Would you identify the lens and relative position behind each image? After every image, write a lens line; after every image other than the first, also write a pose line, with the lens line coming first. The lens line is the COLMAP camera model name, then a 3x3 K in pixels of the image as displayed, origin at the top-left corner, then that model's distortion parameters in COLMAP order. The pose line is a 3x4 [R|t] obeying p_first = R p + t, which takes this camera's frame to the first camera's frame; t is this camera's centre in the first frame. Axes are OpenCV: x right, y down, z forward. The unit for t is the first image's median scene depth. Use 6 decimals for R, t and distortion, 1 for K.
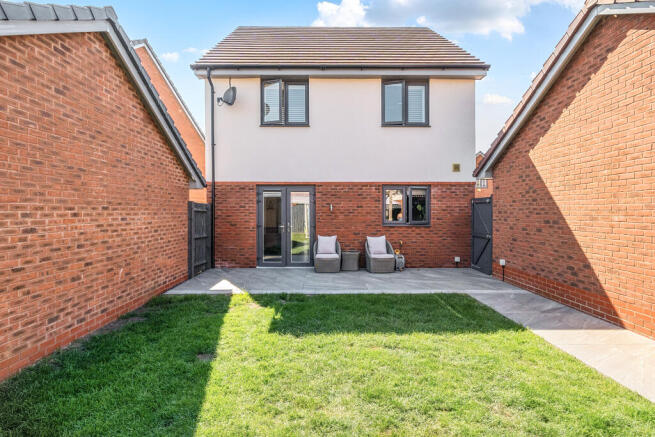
lens RADIAL K [[360.7, 0, 327.5], [0, 360.7, 218.5], [0, 0, 1]] dist [-0.004523, -0.000827]
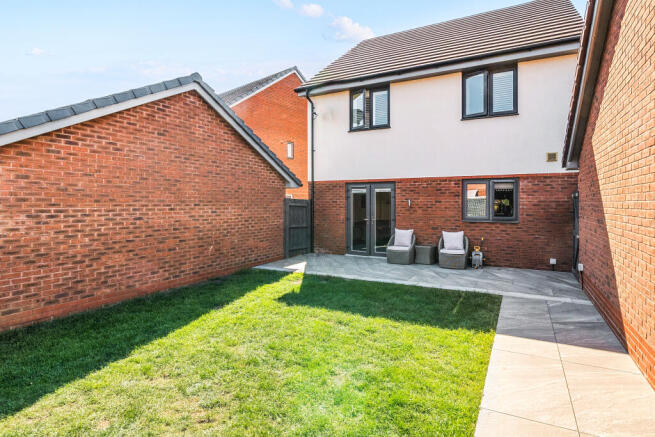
lens RADIAL K [[354.4, 0, 328.1], [0, 354.4, 205.7], [0, 0, 1]] dist [-0.002517, -0.000299]
pose [[0.877704, 0.003123, -0.479193, 0.493562], [-0.010168, 0.999875, -0.012108, -0.010316], [0.479095, 0.015500, 0.877626, -0.034014]]
